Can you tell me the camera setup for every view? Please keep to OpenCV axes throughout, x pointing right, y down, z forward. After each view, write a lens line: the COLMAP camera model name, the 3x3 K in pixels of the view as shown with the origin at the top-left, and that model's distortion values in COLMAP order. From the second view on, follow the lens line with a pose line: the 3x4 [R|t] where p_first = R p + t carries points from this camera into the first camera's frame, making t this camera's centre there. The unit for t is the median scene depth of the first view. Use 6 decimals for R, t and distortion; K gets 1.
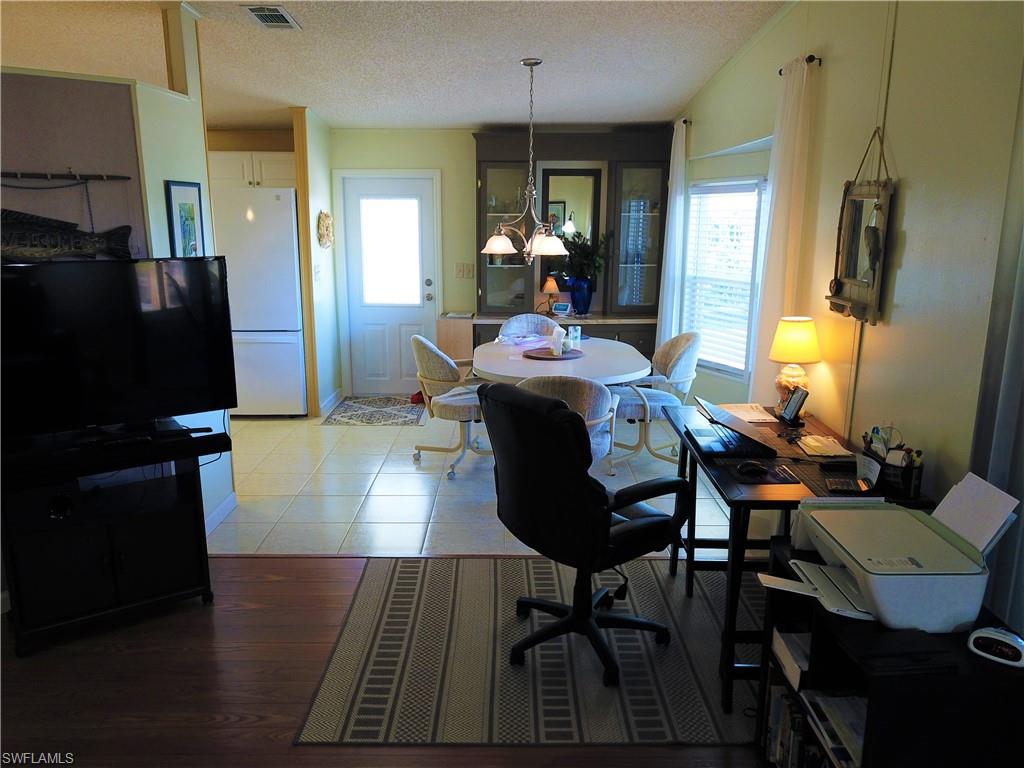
lens RADIAL K [[793.3, 0, 509.6], [0, 793.3, 385.4], [0, 0, 1]] dist [0.017042, -0.030165]
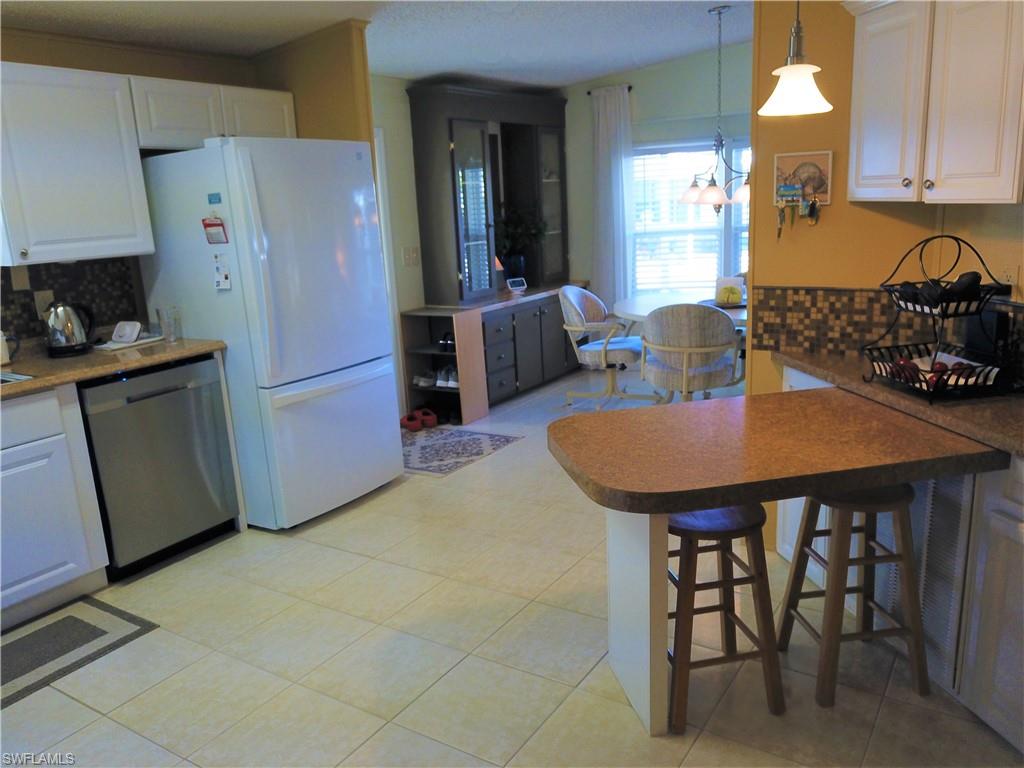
lens RADIAL K [[793.3, 0, 524.8], [0, 793.3, 389.1], [0, 0, 1]] dist [0.017042, -0.030165]
pose [[0.541976, -0.230186, 0.808255, -0.743388], [0.231838, 0.965389, 0.119477, -0.092473], [-0.807782, 0.122631, 0.576584, 0.502633]]
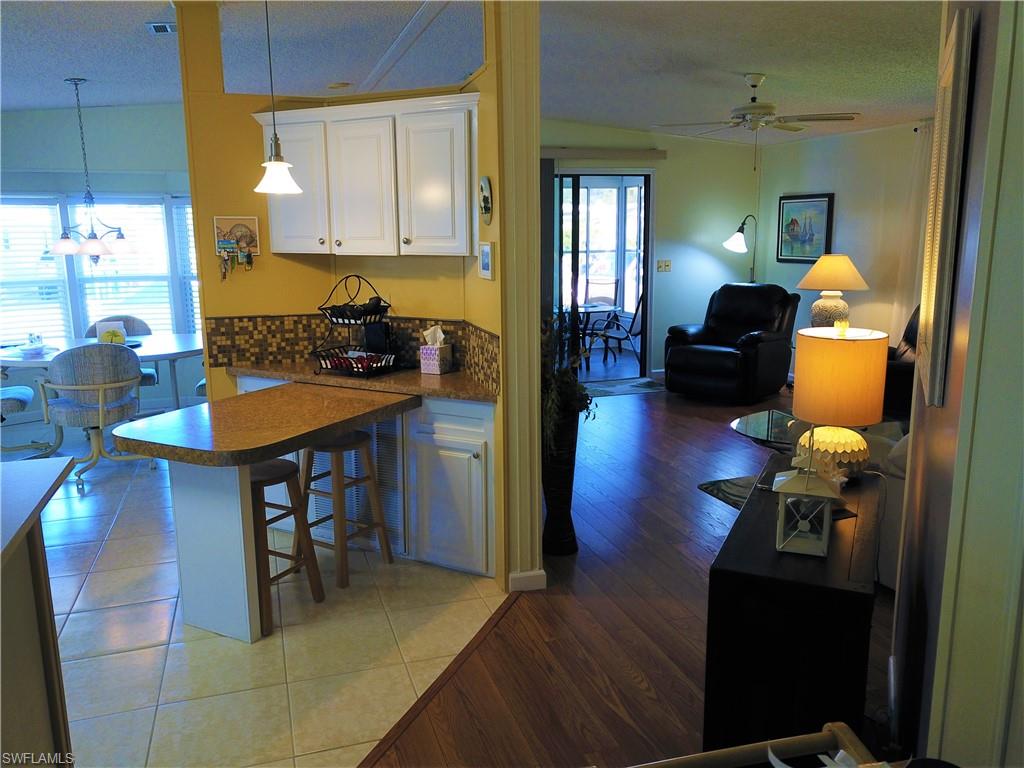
lens RADIAL K [[793.3, 0, 504.8], [0, 793.3, 383.0], [0, 0, 1]] dist [0.017042, -0.030165]
pose [[-0.301824, -0.179635, 0.936287, -0.928782], [0.214525, 0.944105, 0.250290, -0.121076], [-0.928914, 0.276400, -0.246417, 0.618556]]
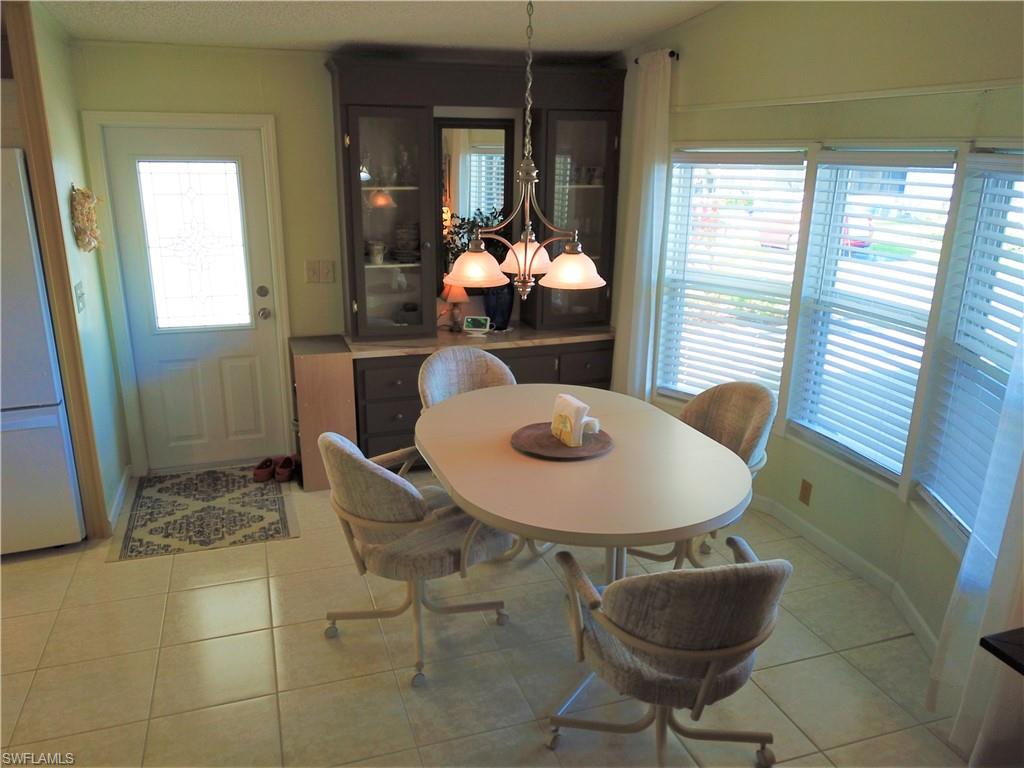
lens RADIAL K [[793.3, 0, 512.3], [0, 793.3, 383.4], [0, 0, 1]] dist [0.017042, -0.030165]
pose [[0.947228, -0.086486, 0.308675, -0.128823], [0.062334, 0.994231, 0.087284, -0.110160], [-0.314443, -0.063437, 0.947154, 0.350502]]
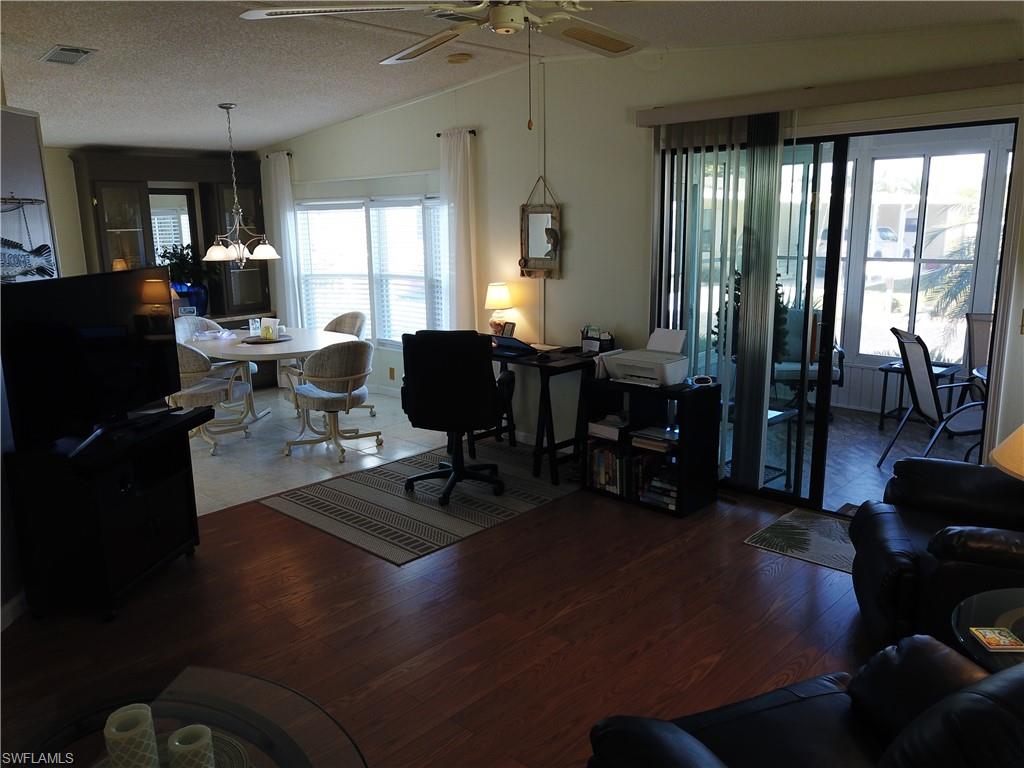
lens RADIAL K [[793.3, 0, 520.1], [0, 793.3, 386.4], [0, 0, 1]] dist [0.017042, -0.030165]
pose [[0.680835, -0.166462, 0.713270, -0.454695], [0.176116, 0.982466, 0.061179, 0.020549], [-0.710948, 0.083965, 0.698214, -0.113500]]
